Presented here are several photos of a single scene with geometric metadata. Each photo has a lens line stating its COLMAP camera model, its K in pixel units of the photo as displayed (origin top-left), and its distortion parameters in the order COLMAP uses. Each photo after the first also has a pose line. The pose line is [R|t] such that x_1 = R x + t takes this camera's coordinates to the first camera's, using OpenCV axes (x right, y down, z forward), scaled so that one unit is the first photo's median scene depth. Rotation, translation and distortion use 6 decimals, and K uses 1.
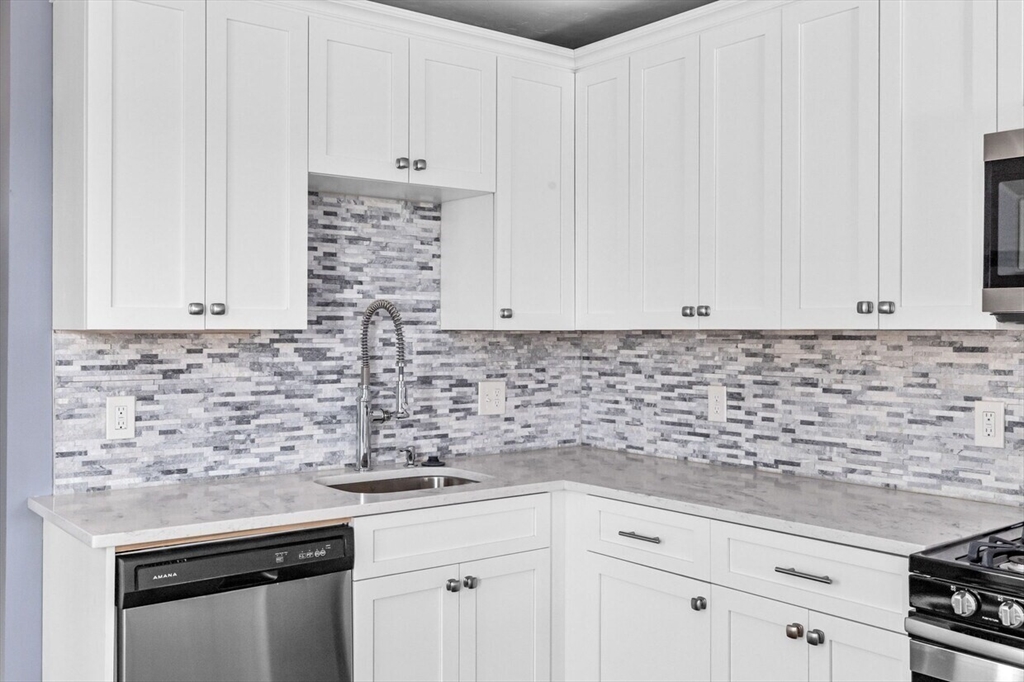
lens RADIAL K [[979.5, 0, 509.8], [0, 979.5, 334.6], [0, 0, 1]] dist [0.008935, 0.000000]
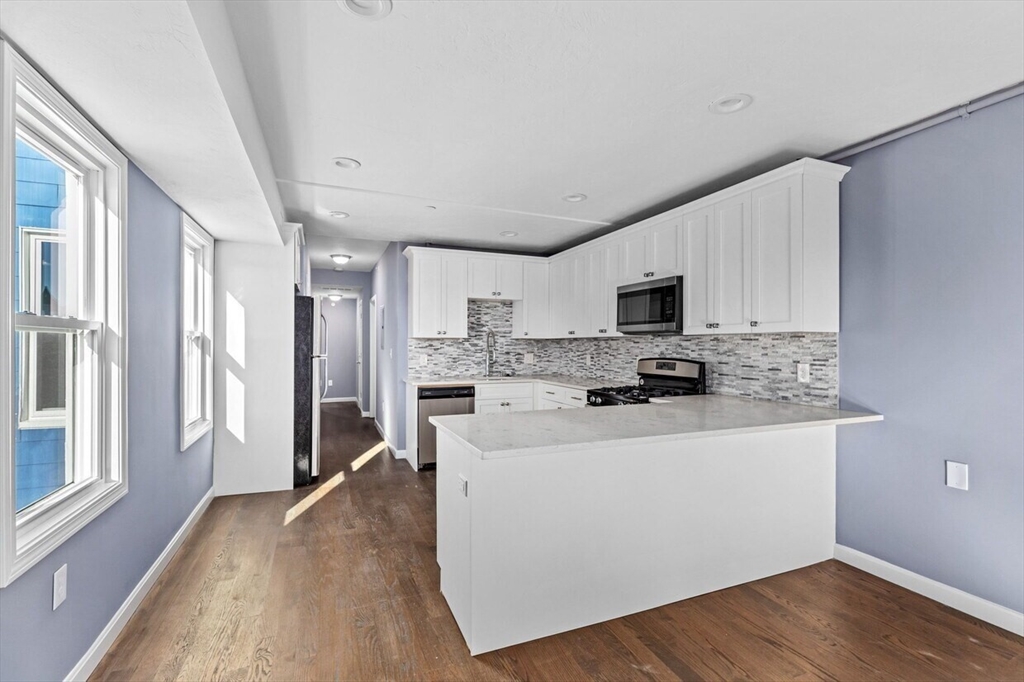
lens RADIAL K [[454.9, 0, 514.9], [0, 454.9, 344.9], [0, 0, 1]] dist [0.012347, -0.001365]
pose [[0.964525, 0.000166, -0.263992, 0.404504], [-0.001388, 0.999989, -0.004441, 0.027276], [0.263989, 0.004650, 0.964515, -0.622641]]
